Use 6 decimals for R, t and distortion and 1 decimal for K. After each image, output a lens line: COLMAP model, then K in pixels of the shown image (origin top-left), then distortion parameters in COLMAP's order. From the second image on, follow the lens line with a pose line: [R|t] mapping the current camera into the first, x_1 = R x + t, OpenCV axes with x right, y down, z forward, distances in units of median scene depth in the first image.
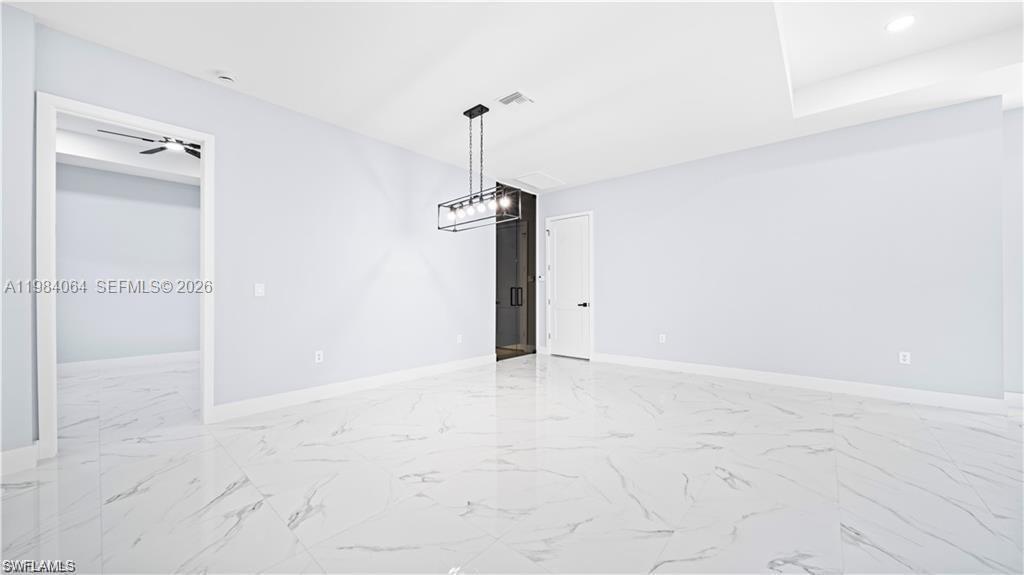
lens RADIAL K [[361.2, 0, 512.2], [0, 361.2, 291.7], [0, 0, 1]] dist [-0.000220, -0.000010]
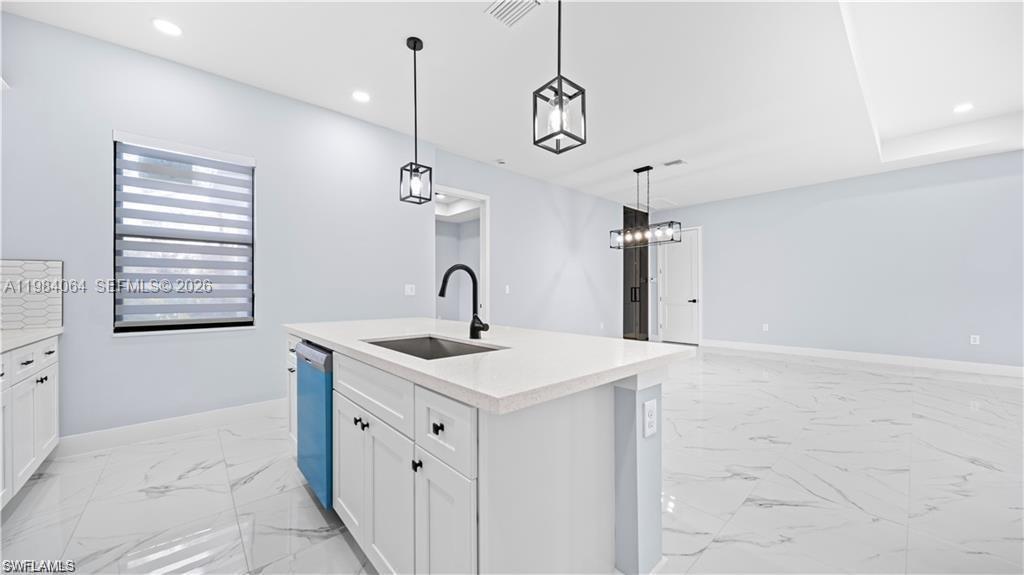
lens RADIAL K [[365.2, 0, 512.0], [0, 365.2, 289.7], [0, 0, 1]] dist [0.000039, 0.000116]
pose [[0.991837, 0.000510, -0.127512, -0.276385], [-0.001062, 0.999990, -0.004263, 0.003166], [0.127509, 0.004364, 0.991828, -0.350943]]
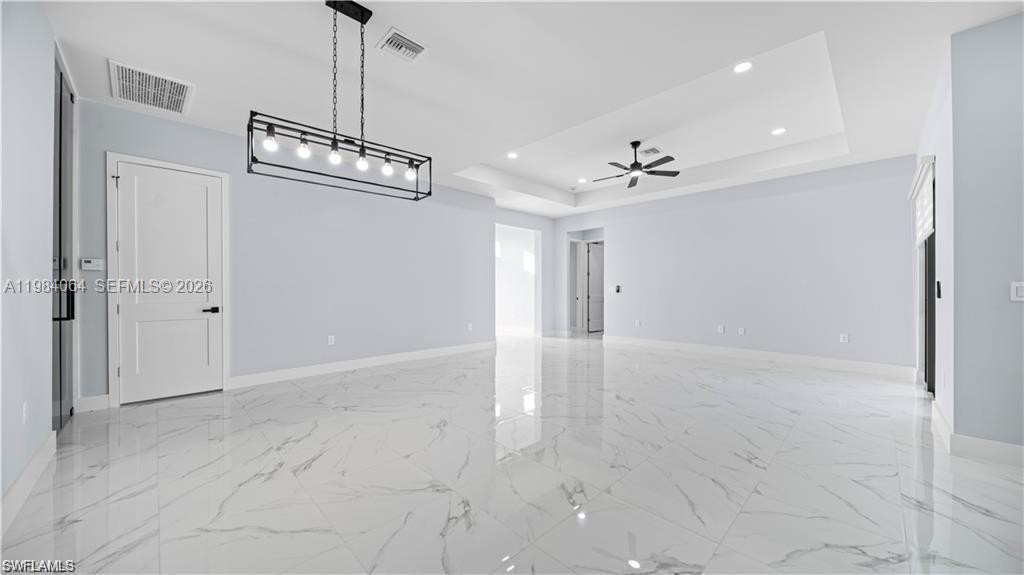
lens RADIAL K [[365.2, 0, 512.0], [0, 365.2, 289.7], [0, 0, 1]] dist [0.000039, 0.000116]
pose [[0.076687, 0.001436, 0.997054, -0.452511], [0.000032, 0.999999, -0.001442, -0.000201], [-0.997055, 0.000142, 0.076686, 0.414909]]
